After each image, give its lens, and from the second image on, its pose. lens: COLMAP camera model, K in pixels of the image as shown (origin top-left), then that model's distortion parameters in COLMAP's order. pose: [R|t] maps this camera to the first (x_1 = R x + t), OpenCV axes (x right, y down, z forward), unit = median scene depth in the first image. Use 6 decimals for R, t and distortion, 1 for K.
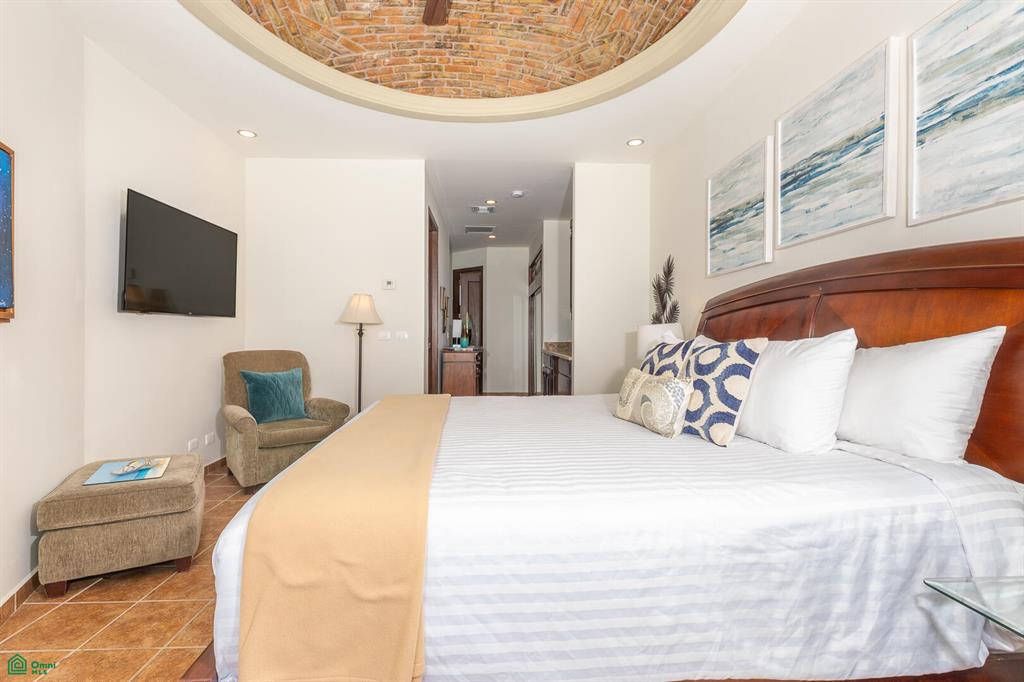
lens RADIAL K [[457.1, 0, 510.3], [0, 457.1, 342.7], [0, 0, 1]] dist [0.001871, 0.000196]
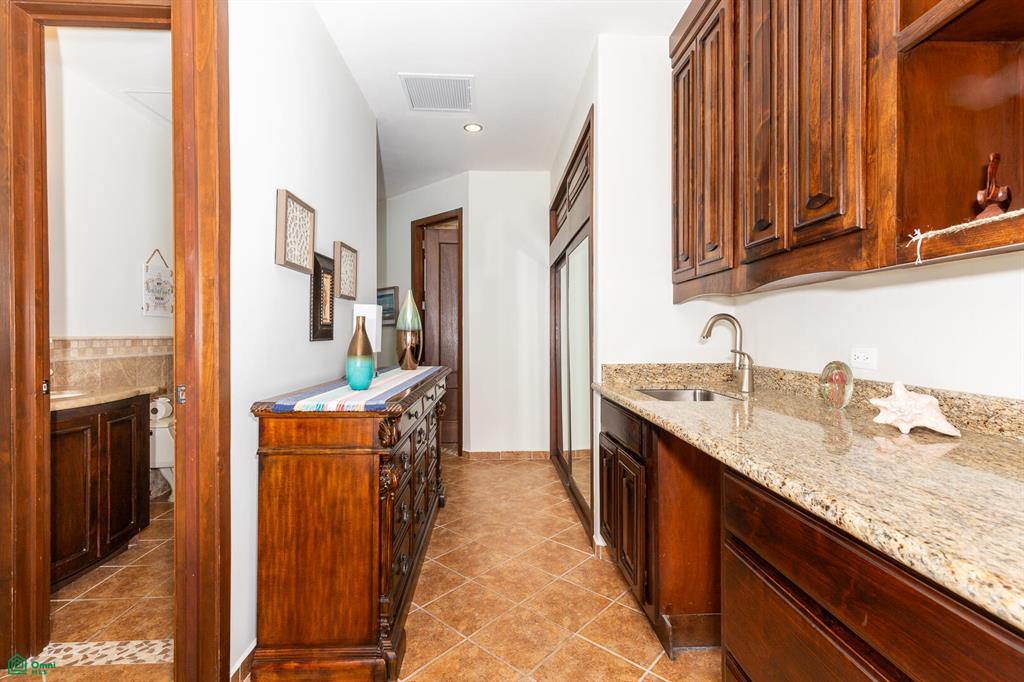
lens RADIAL K [[458.0, 0, 512.0], [0, 458.0, 341.0], [0, 0, 1]] dist [0.002998, -0.000330]
pose [[0.999813, -0.002150, -0.019232, 0.008138], [0.002162, 0.999997, 0.000648, -0.018625], [0.019230, -0.000690, 0.999815, 0.565592]]
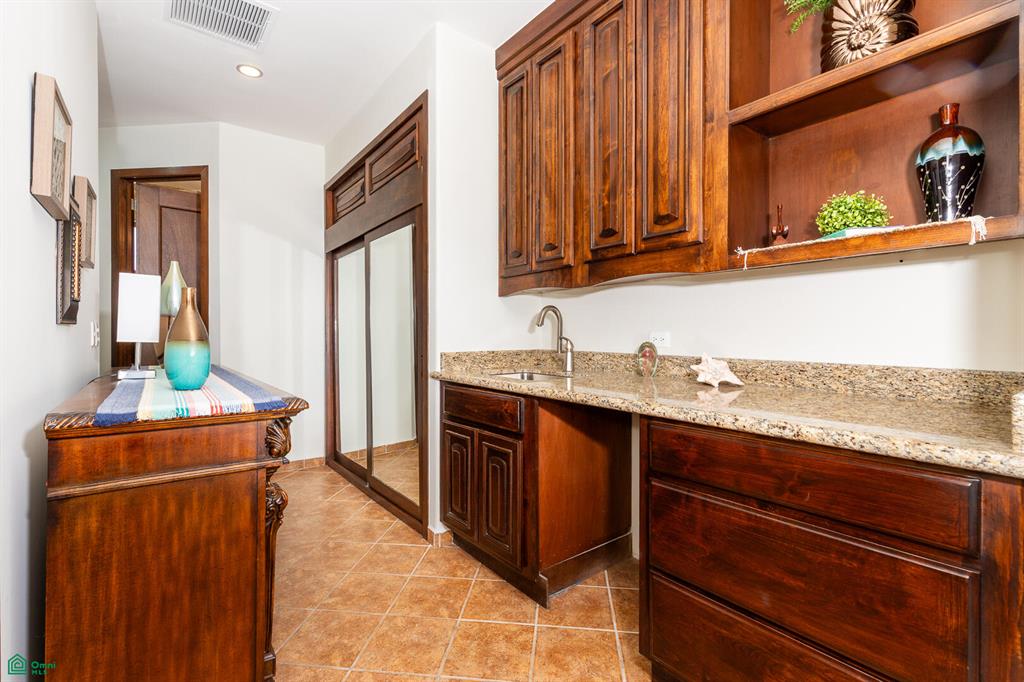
lens RADIAL K [[457.1, 0, 510.3], [0, 457.1, 342.7], [0, 0, 1]] dist [0.001871, 0.000196]
pose [[0.828558, -0.009795, 0.559818, -0.078030], [0.006741, 0.999949, 0.007519, -0.010713], [-0.559863, -0.002456, 0.828582, 0.595332]]
